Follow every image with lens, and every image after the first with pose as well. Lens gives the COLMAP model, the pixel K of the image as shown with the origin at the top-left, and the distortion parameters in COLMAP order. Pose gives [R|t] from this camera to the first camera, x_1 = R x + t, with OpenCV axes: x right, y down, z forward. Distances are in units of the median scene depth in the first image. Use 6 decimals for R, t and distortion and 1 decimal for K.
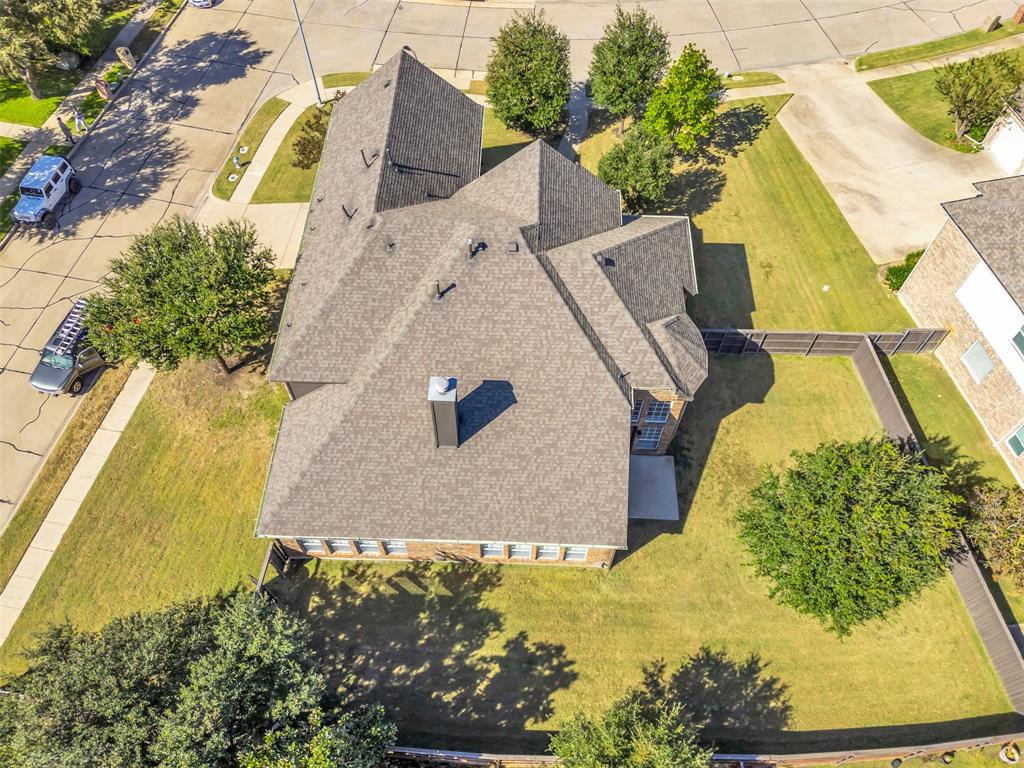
lens RADIAL K [[763.7, 0, 508.6], [0, 763.7, 385.6], [0, 0, 1]] dist [0.069307, -0.046191]
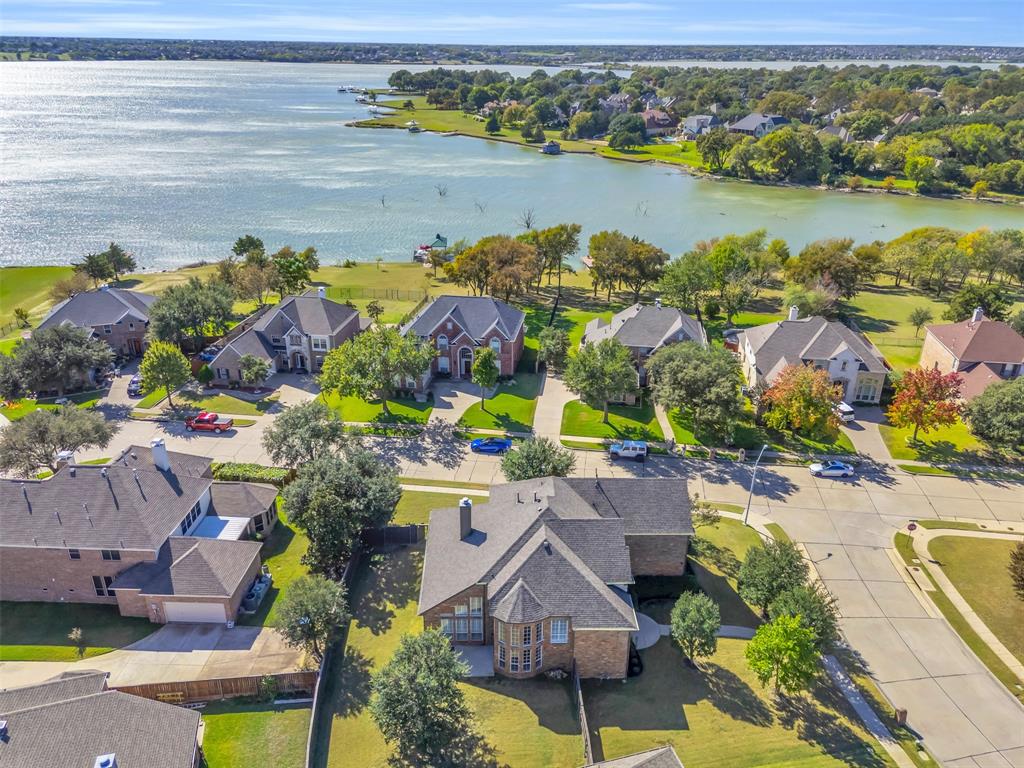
lens RADIAL K [[763.7, 0, 508.2], [0, 763.7, 379.0], [0, 0, 1]] dist [0.069307, -0.046191]
pose [[0.056951, 0.399876, -0.914798, 1.083457], [-0.839910, 0.514539, 0.172626, -0.399460], [0.539729, 0.758517, 0.365164, -0.047384]]
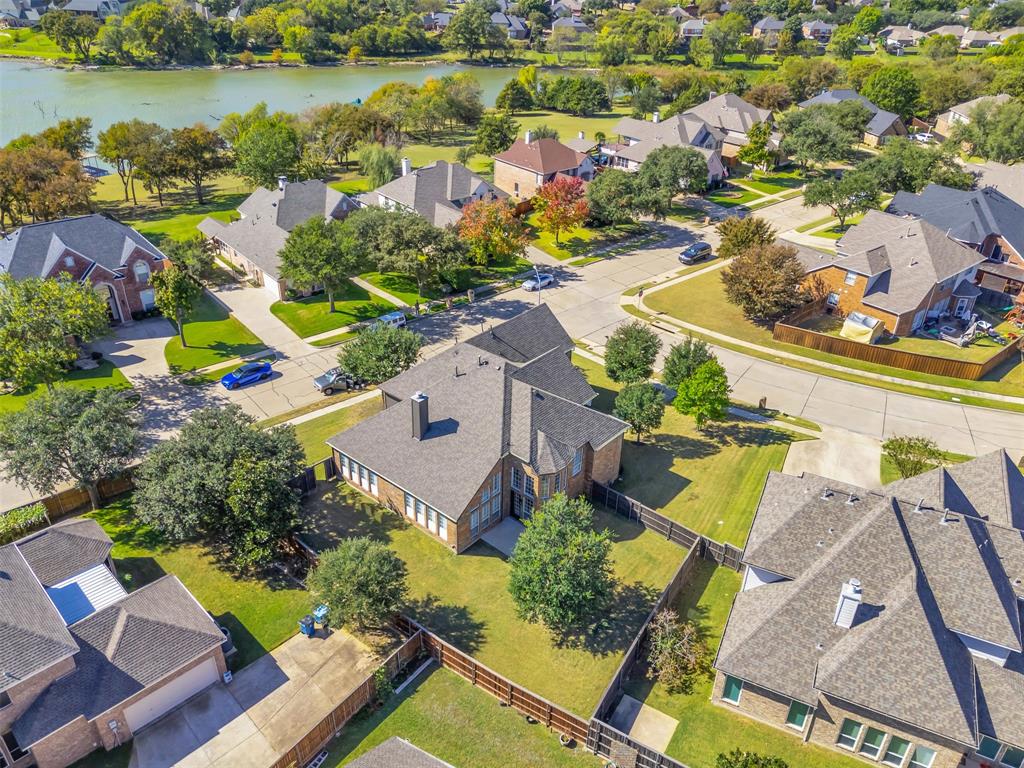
lens RADIAL K [[763.7, 0, 506.8], [0, 763.7, 390.2], [0, 0, 1]] dist [0.069307, -0.046191]
pose [[0.779722, 0.329248, -0.532569, 0.667540], [-0.533561, 0.794488, -0.290002, 0.258106], [0.327637, 0.510279, 0.795154, -0.321149]]
